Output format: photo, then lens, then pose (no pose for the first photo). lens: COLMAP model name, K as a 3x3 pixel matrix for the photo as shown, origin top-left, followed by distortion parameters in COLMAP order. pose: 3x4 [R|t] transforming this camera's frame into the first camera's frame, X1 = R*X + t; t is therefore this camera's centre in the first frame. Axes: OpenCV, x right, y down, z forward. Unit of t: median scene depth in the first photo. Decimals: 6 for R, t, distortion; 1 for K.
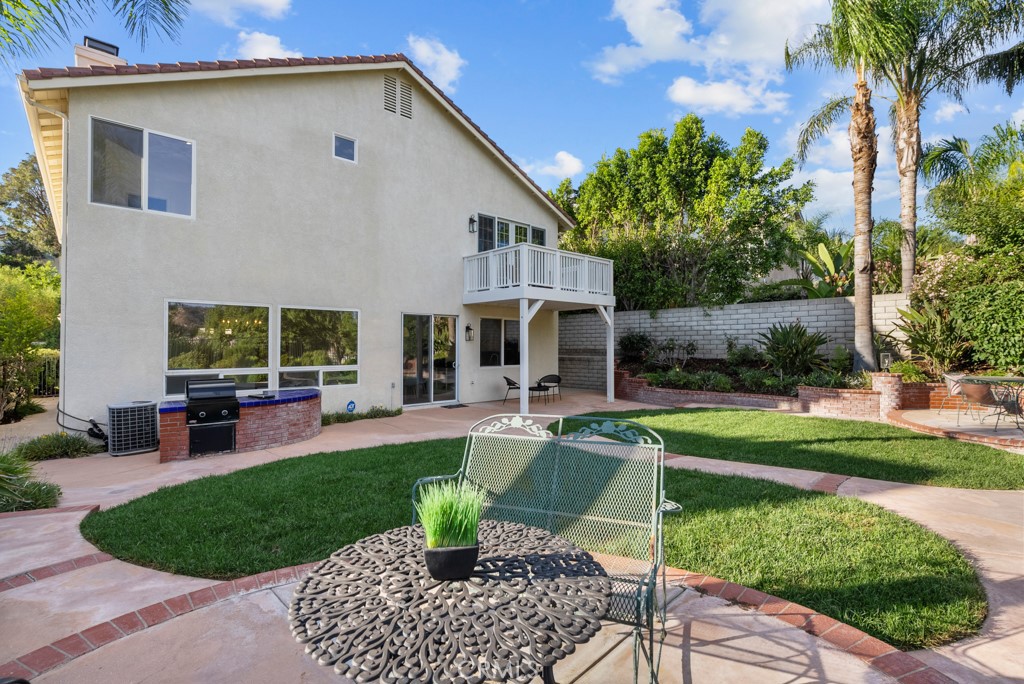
lens RADIAL K [[462.3, 0, 509.2], [0, 462.3, 341.5], [0, 0, 1]] dist [-0.003360, 0.000499]
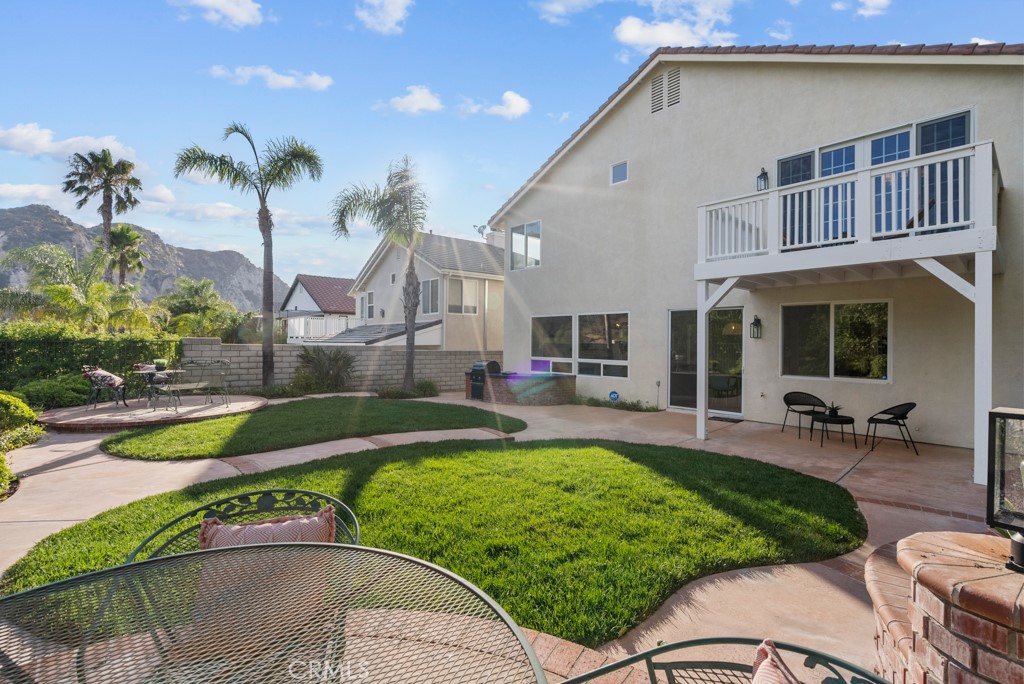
lens RADIAL K [[462.3, 0, 507.1], [0, 462.3, 341.4], [0, 0, 1]] dist [-0.003360, 0.000499]
pose [[-0.008442, -0.001178, -0.999964, 0.764949], [-0.001635, 0.999998, -0.001164, 0.005679], [0.999963, 0.001626, -0.008444, 0.692759]]
